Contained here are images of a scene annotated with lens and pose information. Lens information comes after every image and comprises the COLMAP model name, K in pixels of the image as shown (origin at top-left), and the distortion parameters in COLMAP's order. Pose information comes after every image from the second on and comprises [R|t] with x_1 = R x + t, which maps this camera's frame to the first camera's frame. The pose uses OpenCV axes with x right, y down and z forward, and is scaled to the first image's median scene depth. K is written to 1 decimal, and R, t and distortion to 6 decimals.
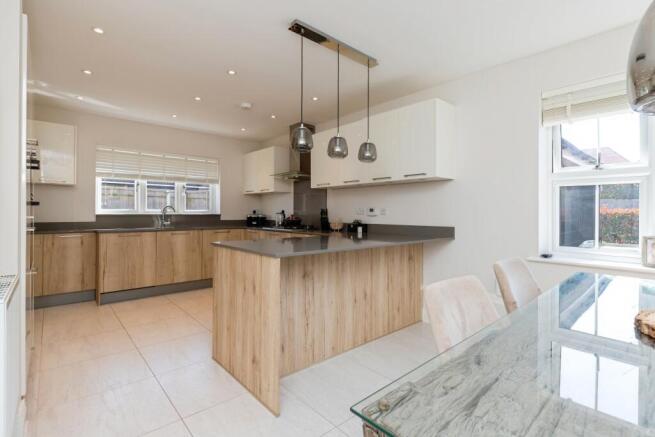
lens RADIAL K [[316.5, 0, 330.4], [0, 316.5, 216.9], [0, 0, 1]] dist [0.001214, -0.002027]
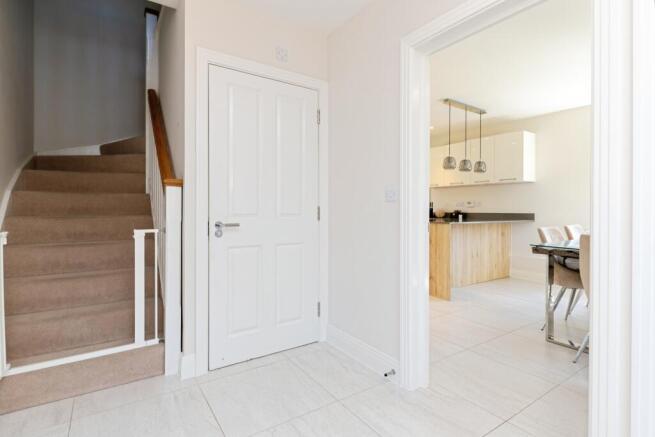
lens RADIAL K [[316.5, 0, 324.5], [0, 316.5, 215.0], [0, 0, 1]] dist [0.001214, -0.002027]
pose [[0.990624, -0.001686, -0.136603, -0.300168], [0.001825, 0.999998, 0.000888, 0.028710], [0.136601, -0.001129, 0.990625, -0.483820]]
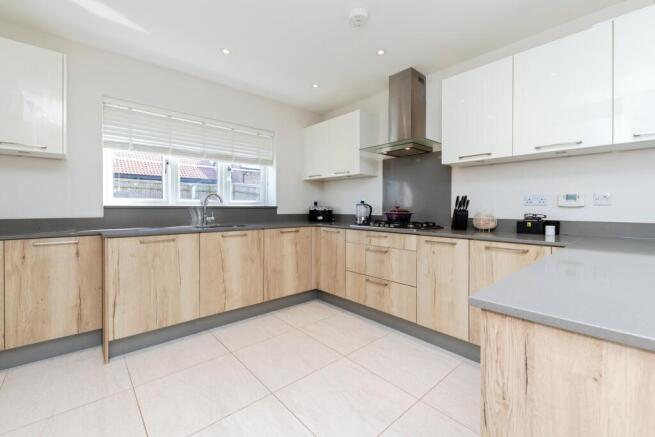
lens RADIAL K [[277.0, 0, 326.7], [0, 277.0, 213.4], [0, 0, 1]] dist [0.002528, -0.000734]
pose [[0.999998, -0.002088, 0.000153, -0.295360], [0.002086, 0.999960, 0.008717, 0.003466], [-0.000171, -0.008717, 0.999962, 0.446537]]
